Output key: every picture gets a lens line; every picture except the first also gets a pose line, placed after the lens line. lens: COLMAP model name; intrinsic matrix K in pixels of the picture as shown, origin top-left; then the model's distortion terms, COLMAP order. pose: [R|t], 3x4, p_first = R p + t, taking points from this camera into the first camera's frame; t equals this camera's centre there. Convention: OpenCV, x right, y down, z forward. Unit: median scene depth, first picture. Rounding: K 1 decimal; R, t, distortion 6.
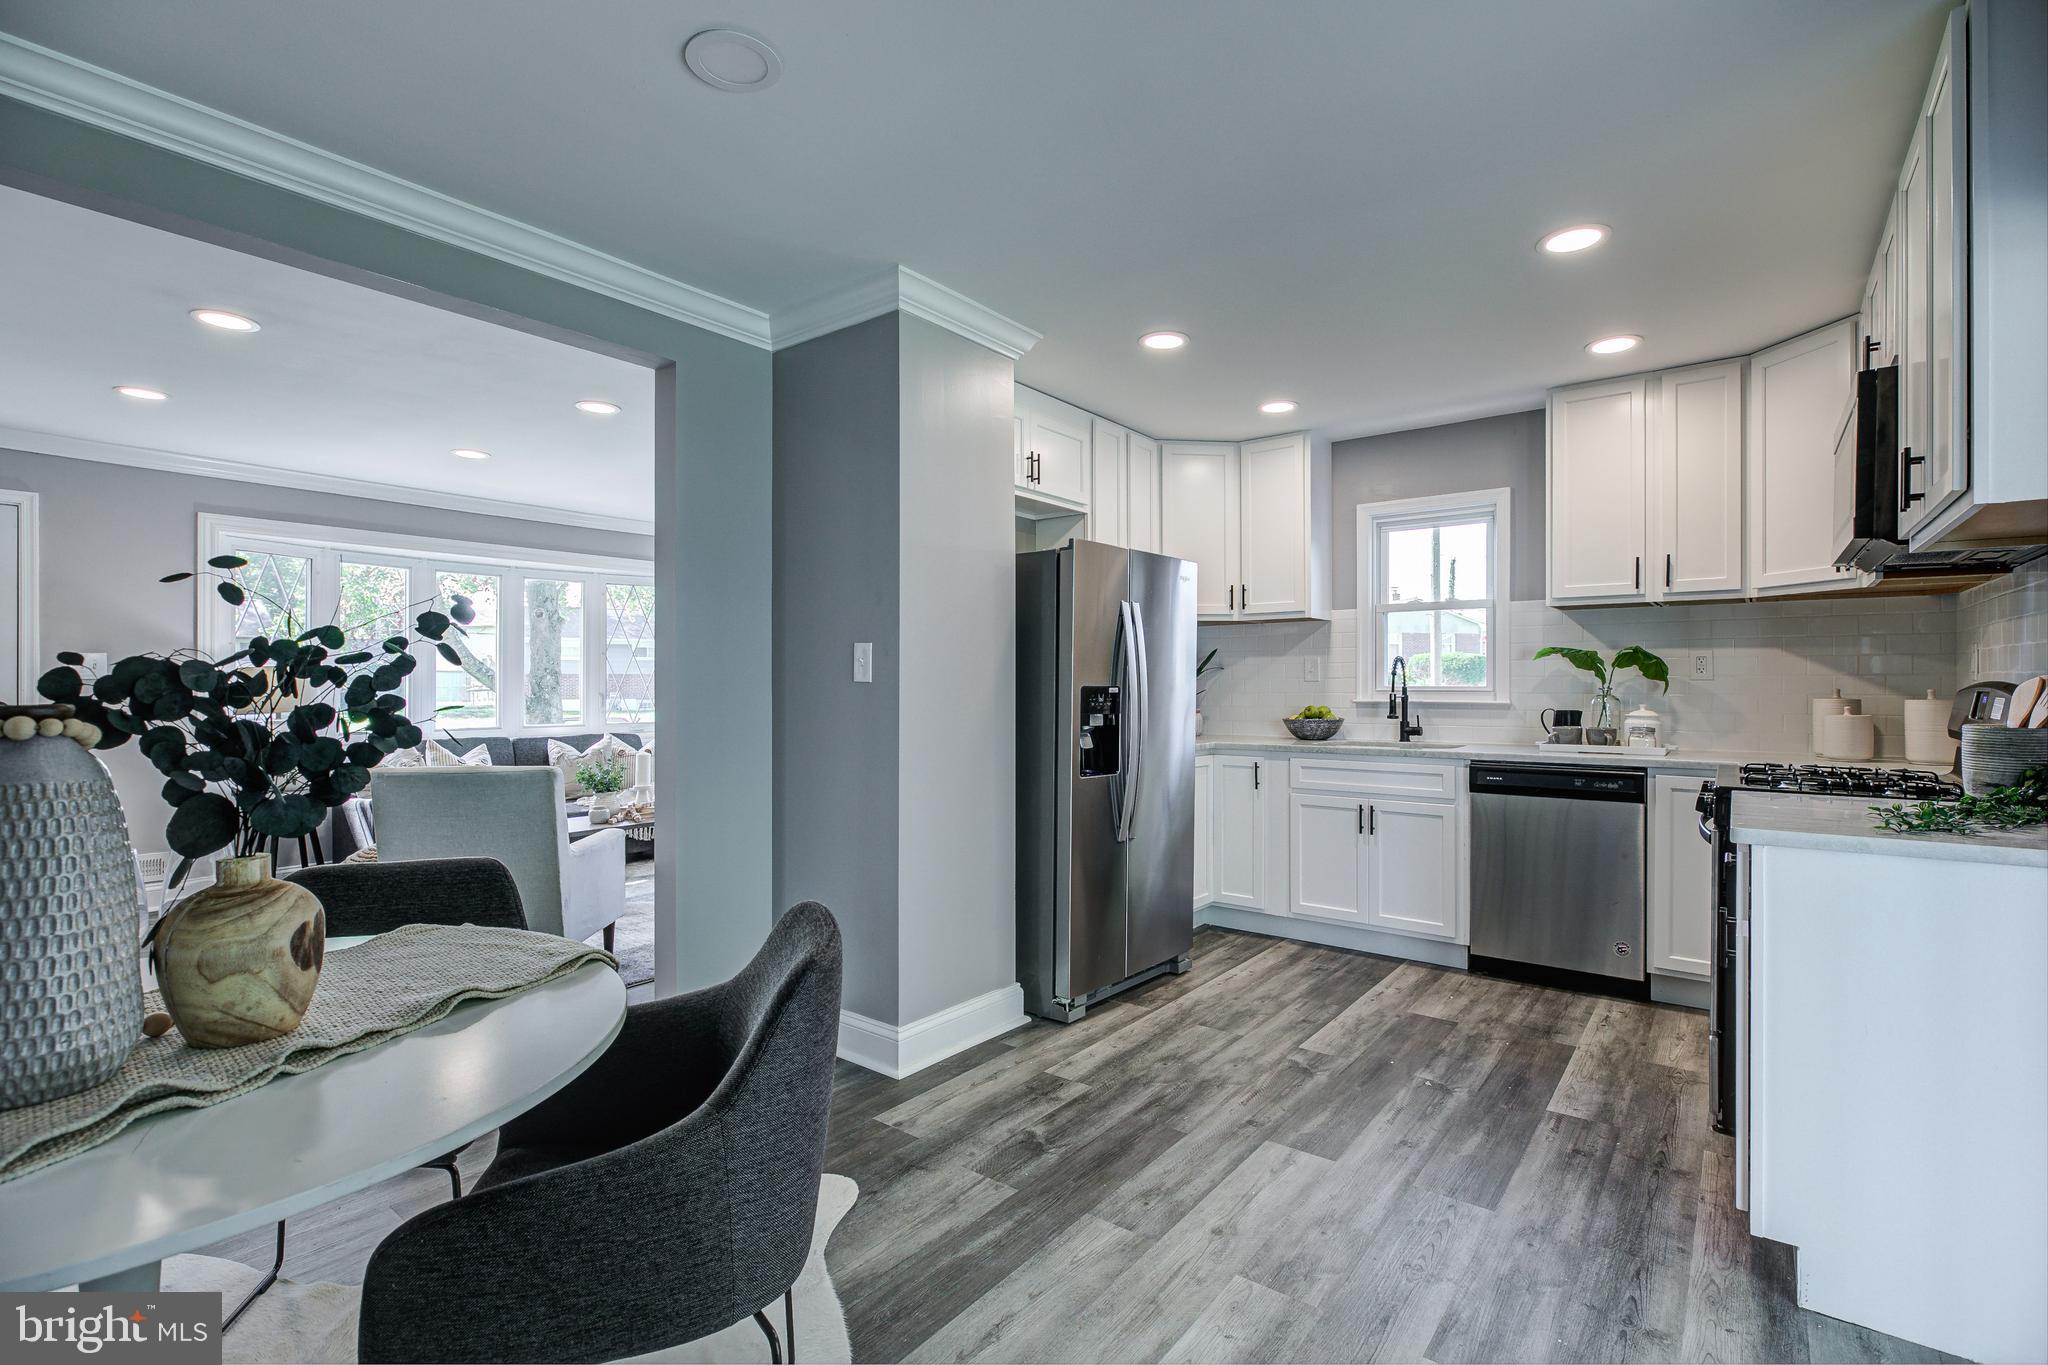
lens RADIAL K [[933.7, 0, 1038.6], [0, 933.7, 683.9], [0, 0, 1]] dist [-0.003498, -0.000789]
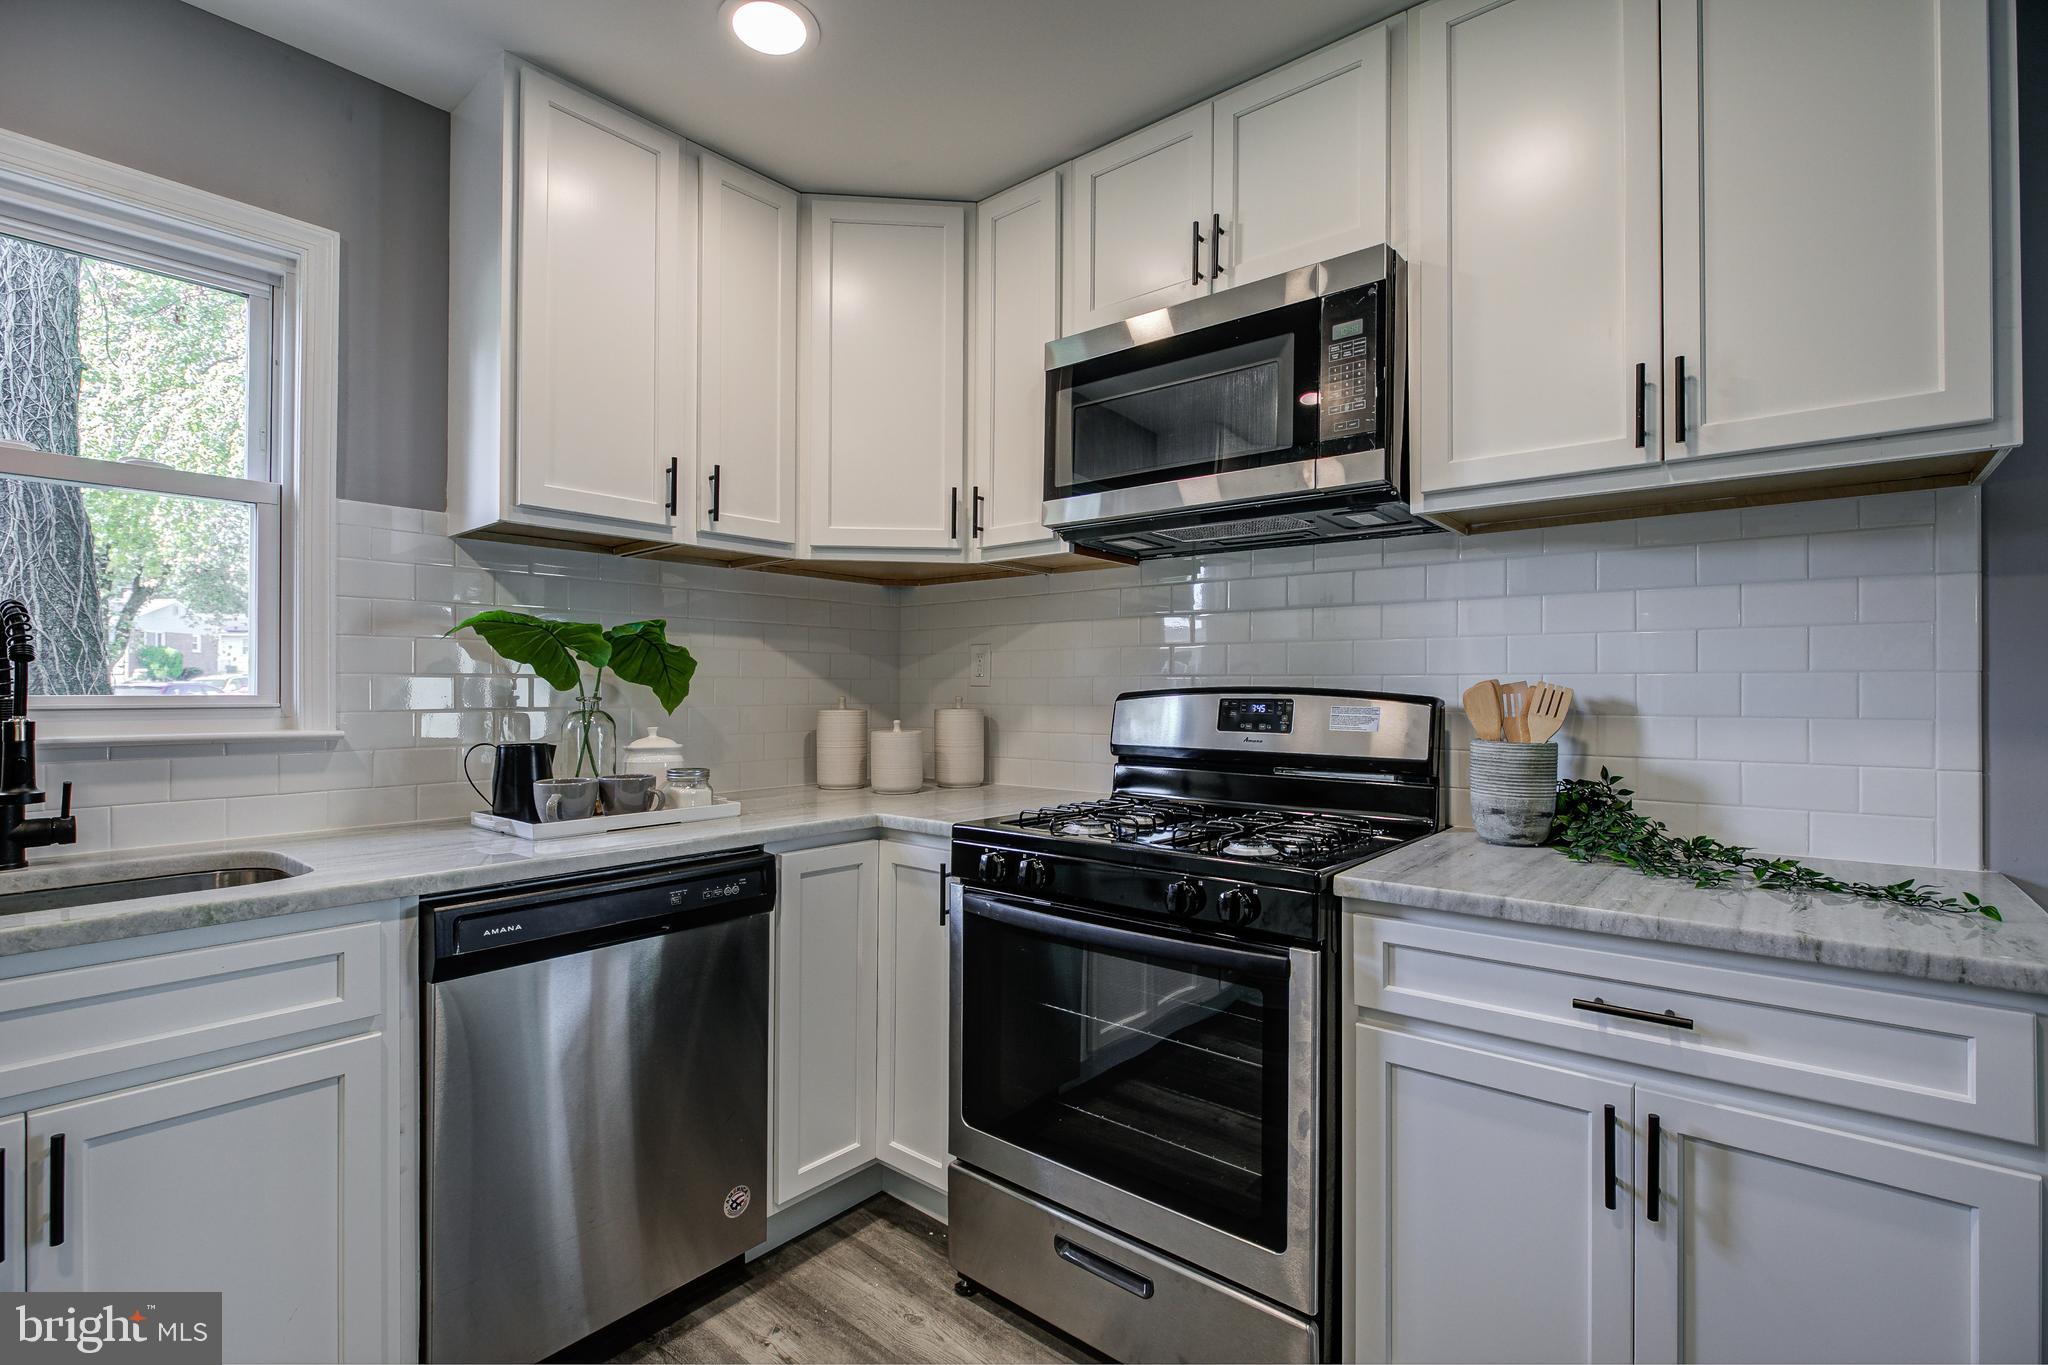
lens RADIAL K [[933.7, 0, 1033.8], [0, 933.7, 681.9], [0, 0, 1]] dist [-0.003498, -0.000789]
pose [[0.045044, 0.009013, 0.998944, 0.104344], [-0.000194, 0.999959, -0.009014, 0.000160], [-0.998985, 0.000213, 0.045044, 0.749664]]
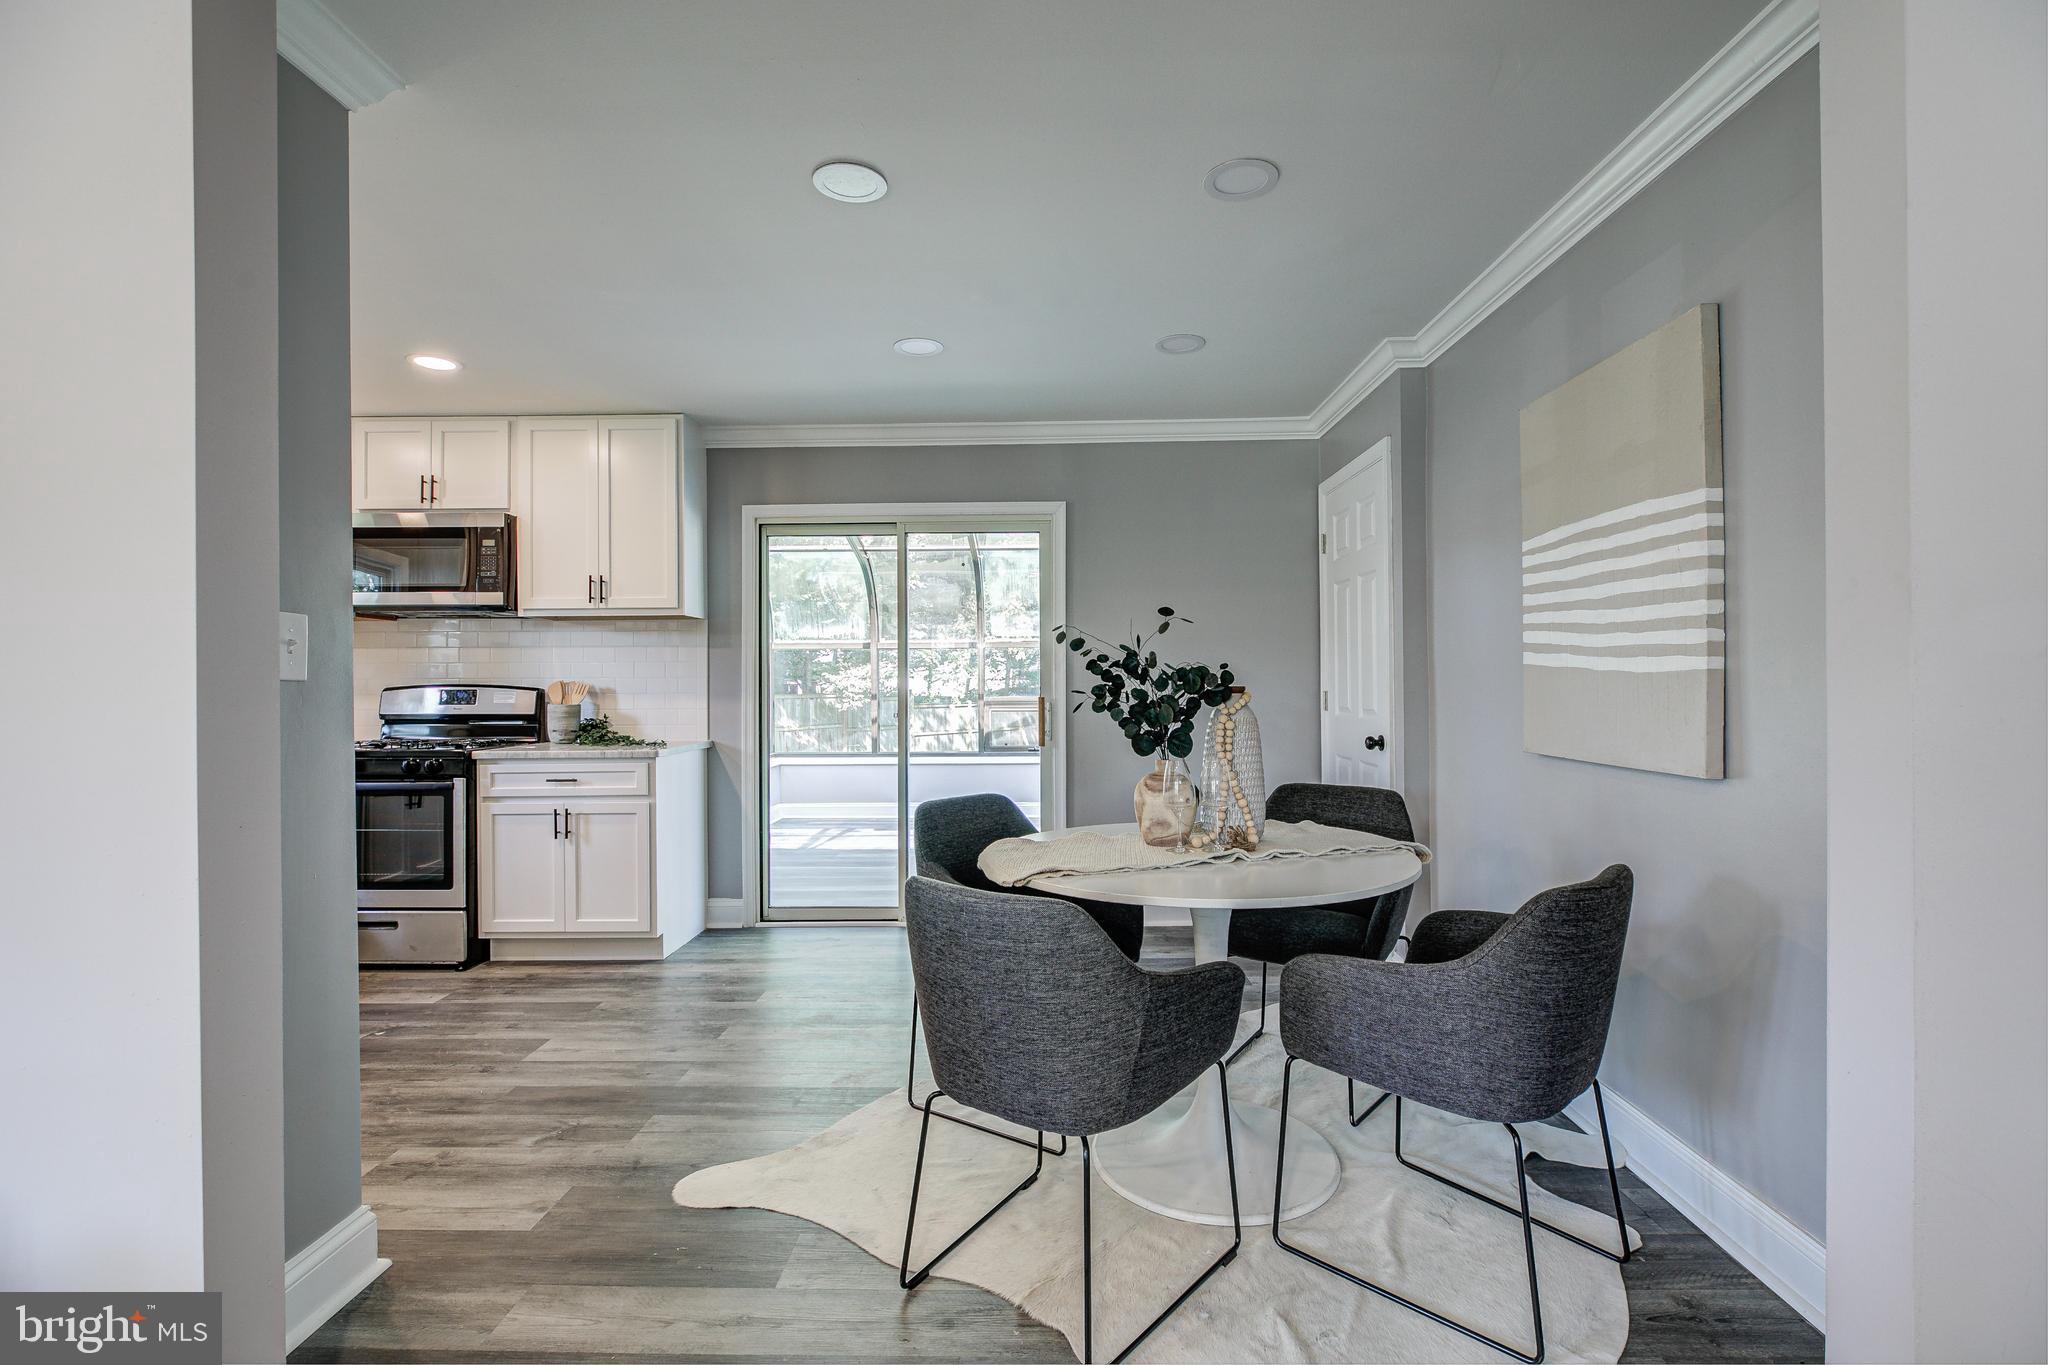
lens RADIAL K [[933.7, 0, 1033.5], [0, 933.7, 687.0], [0, 0, 1]] dist [-0.003498, -0.000789]
pose [[-0.590315, 0.000198, 0.807173, -0.724475], [0.006664, 0.999967, 0.004628, 0.001393], [-0.807145, 0.008111, -0.590297, 0.754822]]
